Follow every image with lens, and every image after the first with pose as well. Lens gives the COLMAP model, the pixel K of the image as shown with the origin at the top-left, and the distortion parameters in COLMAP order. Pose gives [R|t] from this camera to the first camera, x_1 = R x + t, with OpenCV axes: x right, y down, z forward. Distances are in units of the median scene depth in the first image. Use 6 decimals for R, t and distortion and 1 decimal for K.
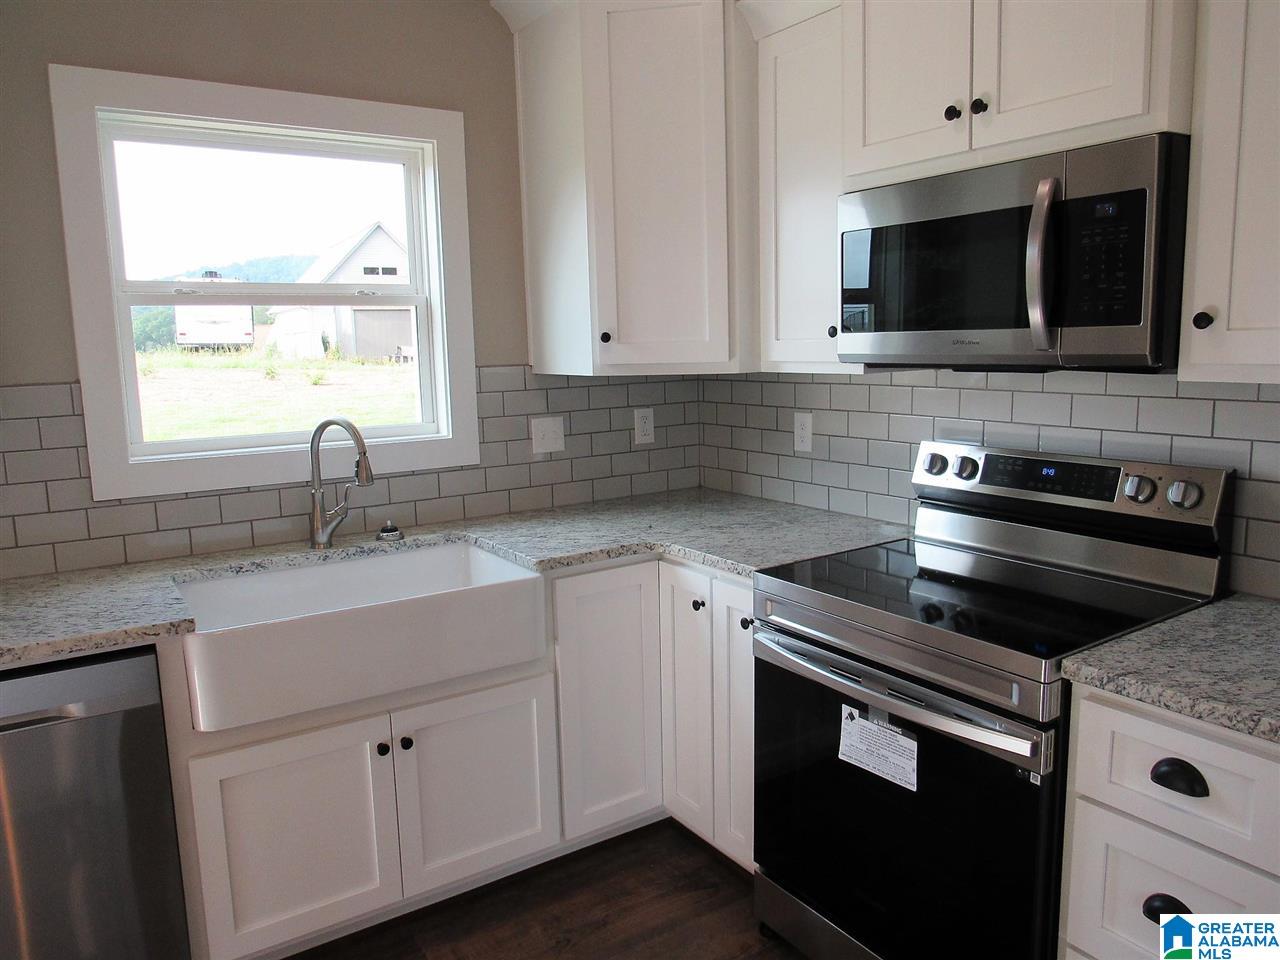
lens RADIAL K [[912.2, 0, 636.3], [0, 912.2, 477.4], [0, 0, 1]] dist [-0.037000, 0.028277]
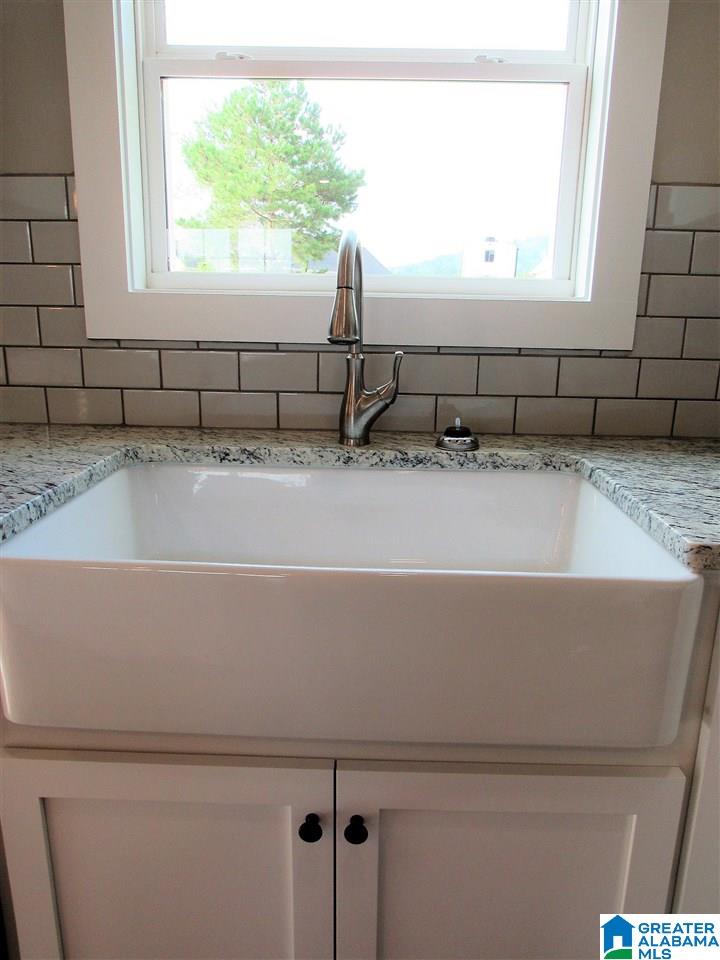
lens RADIAL K [[684.1, 0, 361.5], [0, 684.1, 483.5], [0, 0, 1]] dist [-0.037000, 0.028277]
pose [[0.816111, 0.183542, -0.547974, -0.060634], [-0.119093, 0.981286, 0.151309, 0.029182], [0.565491, -0.058225, 0.822697, 0.588292]]
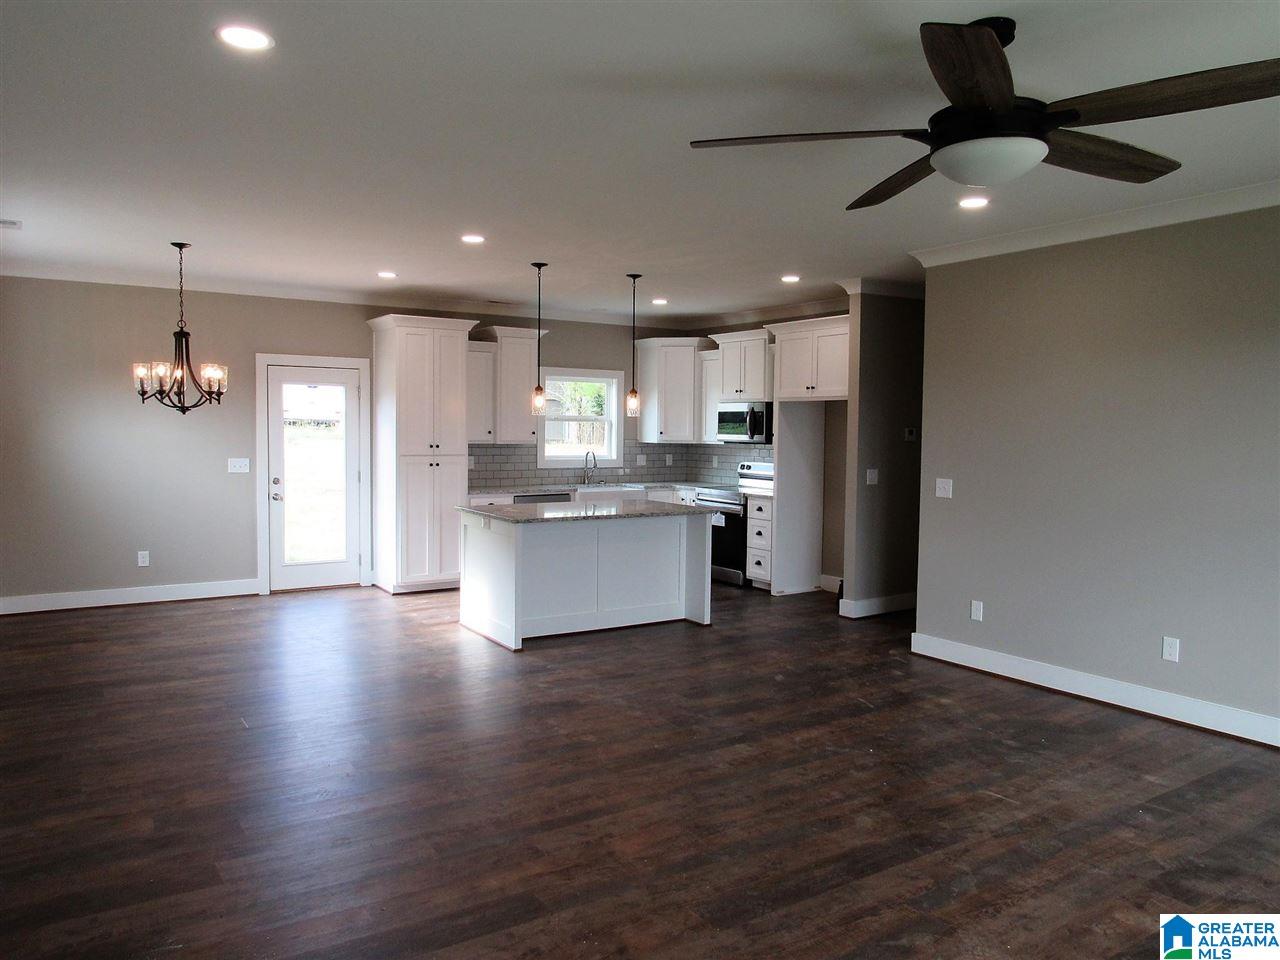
lens RADIAL K [[912.2, 0, 636.3], [0, 912.2, 477.4], [0, 0, 1]] dist [-0.037000, 0.028277]
pose [[0.999440, 0.032685, -0.007117, -0.107052], [-0.033203, 0.995162, -0.092465, 0.399628], [0.004061, 0.092650, 0.995690, -2.868497]]
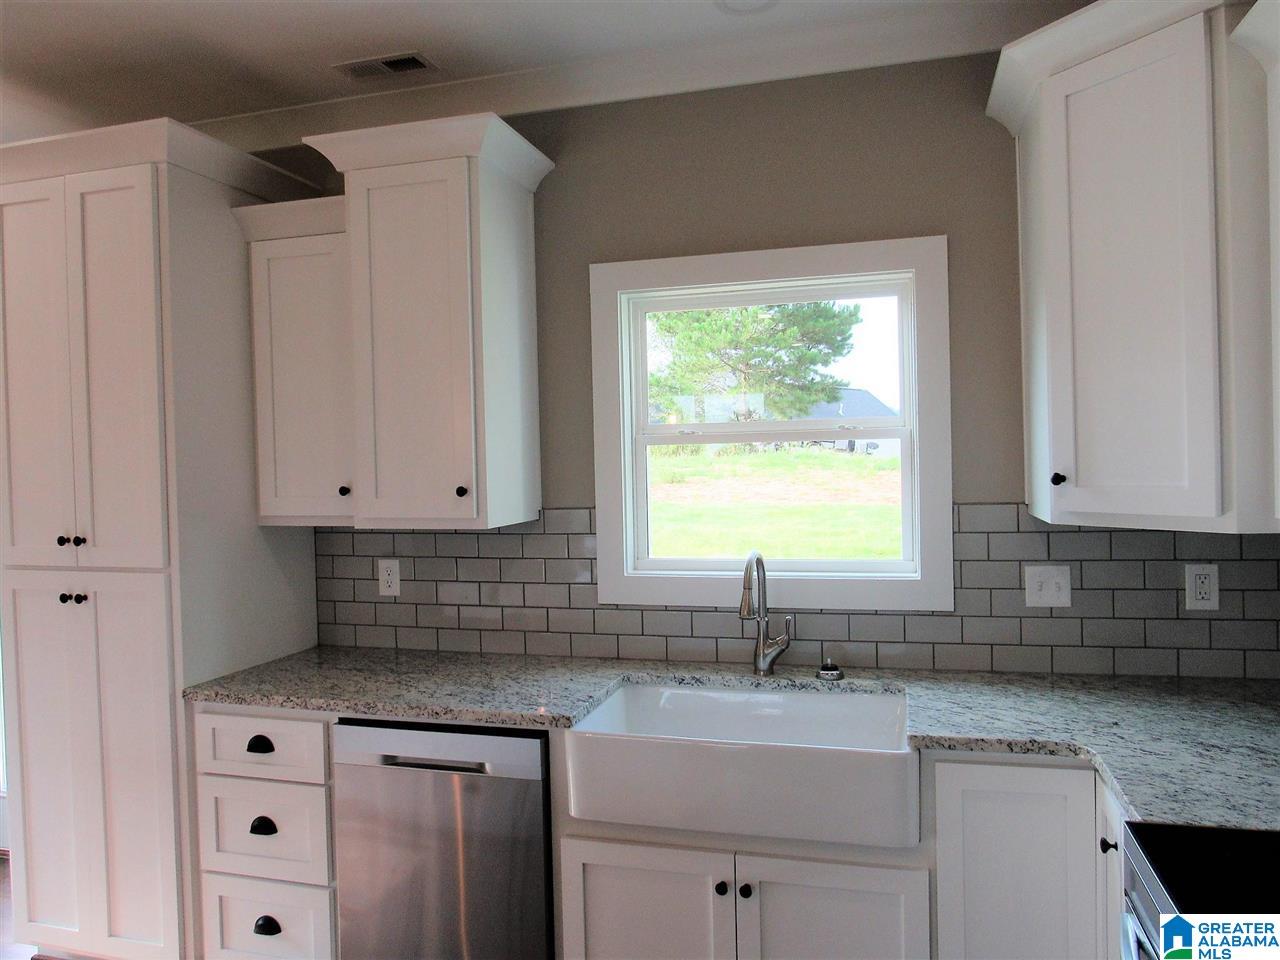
lens RADIAL K [[912.2, 0, 636.3], [0, 912.2, 477.4], [0, 0, 1]] dist [-0.037000, 0.028277]
pose [[0.649276, 0.020985, -0.760263, 0.346557], [-0.101408, 0.993082, -0.059192, -0.069844], [0.753762, 0.115529, 0.646913, 0.191221]]
